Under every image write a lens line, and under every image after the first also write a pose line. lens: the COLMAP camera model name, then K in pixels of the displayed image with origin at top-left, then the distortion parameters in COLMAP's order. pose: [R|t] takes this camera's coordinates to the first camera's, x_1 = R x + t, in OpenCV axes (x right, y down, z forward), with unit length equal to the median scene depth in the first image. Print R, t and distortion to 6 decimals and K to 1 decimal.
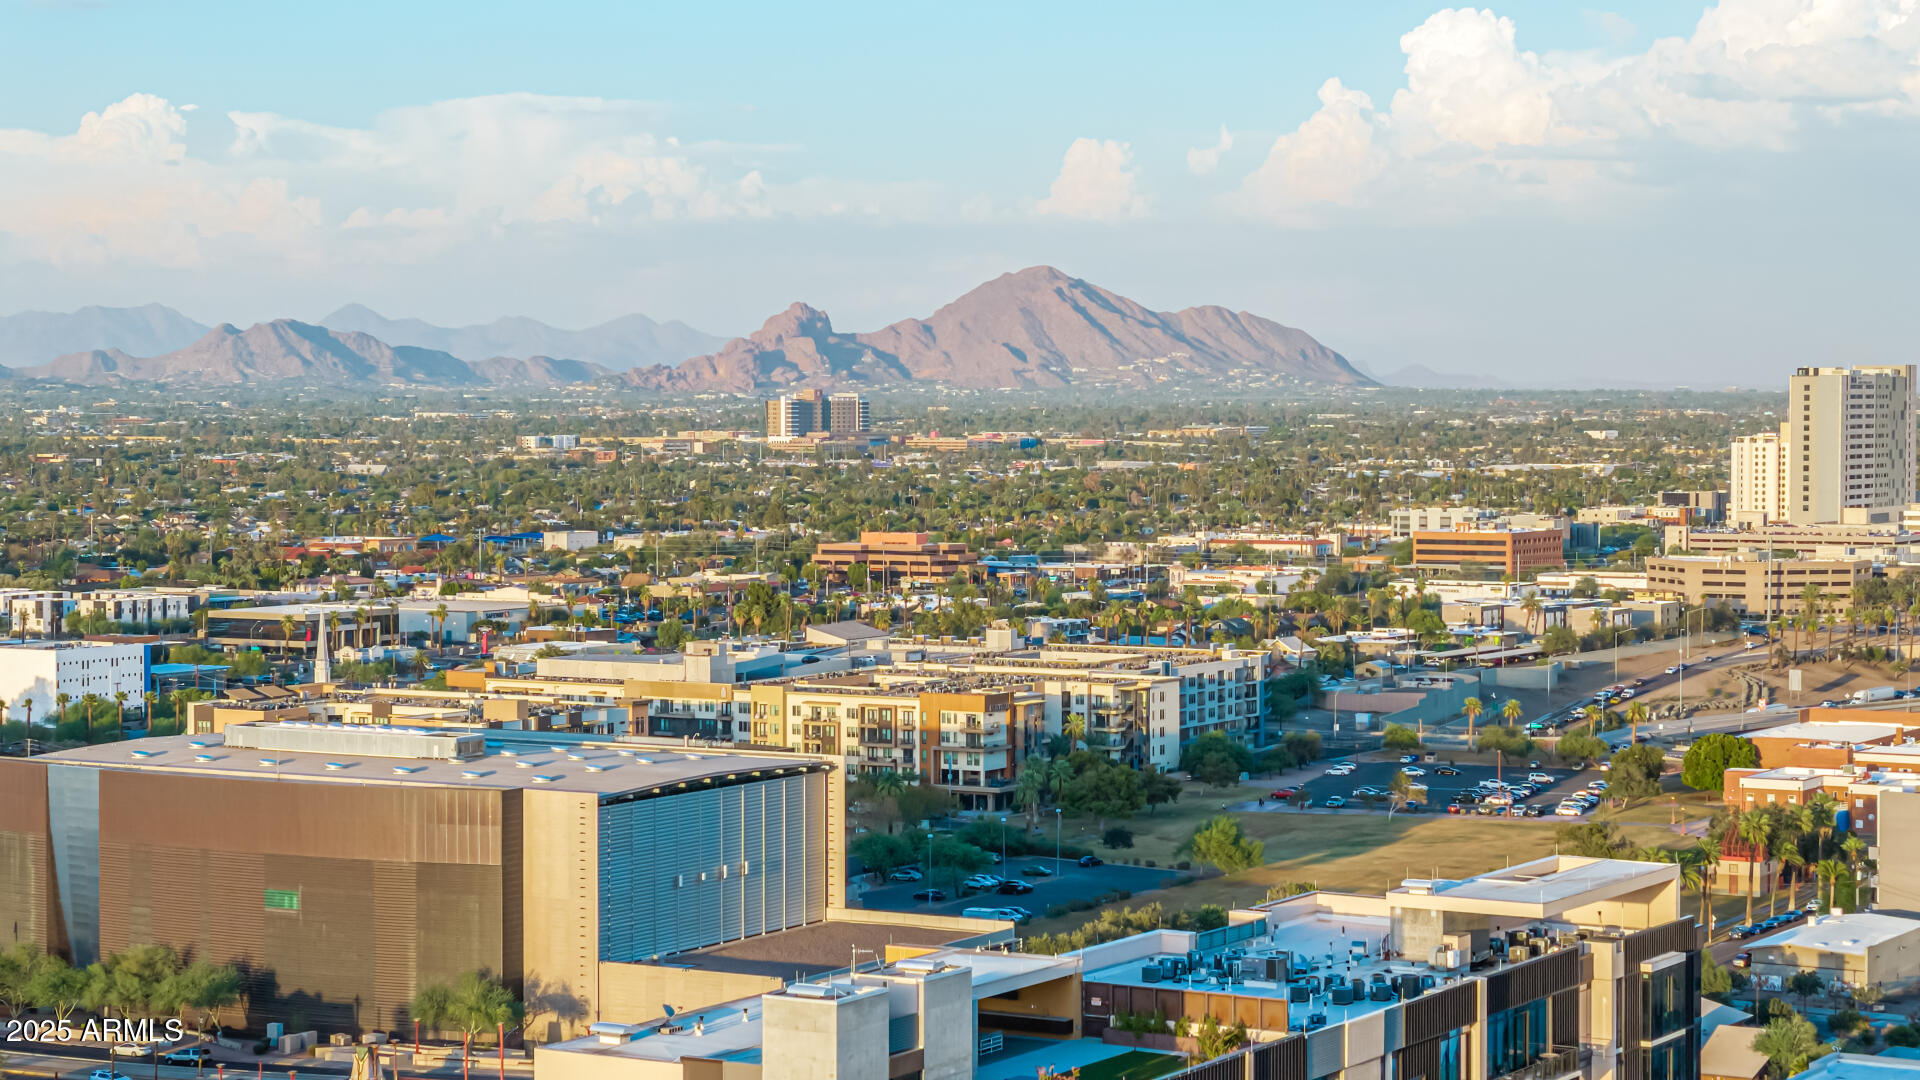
lens RADIAL K [[3901.6, 0, 959.5], [0, 3901.6, 538.7], [0, 0, 1]] dist [0.184358, 0.000000]
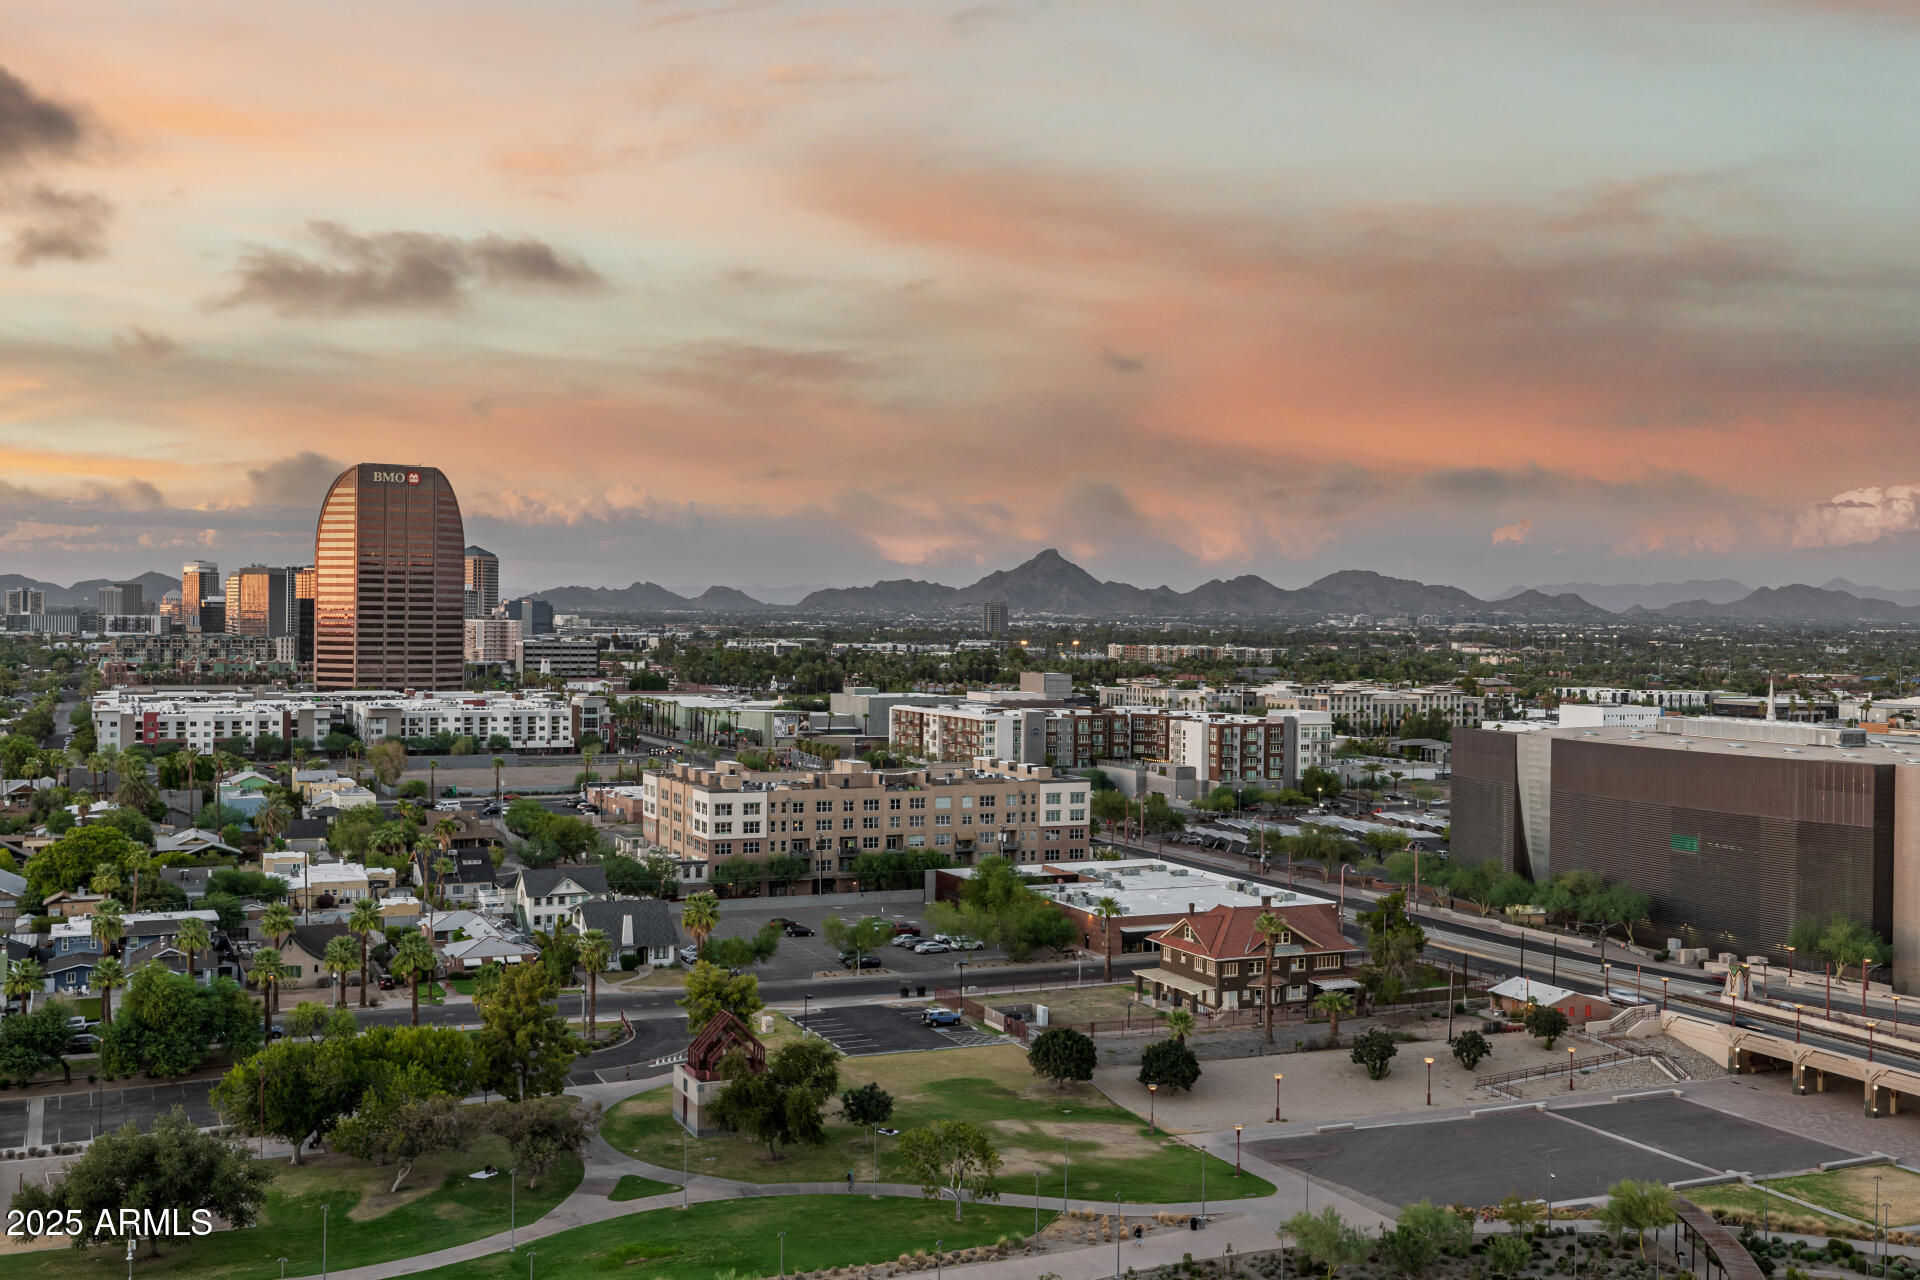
lens RADIAL K [[1861.1, 0, 943.5], [0, 1861.1, 637.2], [0, 0, 1]] dist [-0.005410, 0.000000]
pose [[0.823363, 0.013806, -0.567347, -0.029815], [-0.033066, 0.999173, -0.023673, 0.047857], [0.566551, 0.038252, 0.823139, 0.369705]]
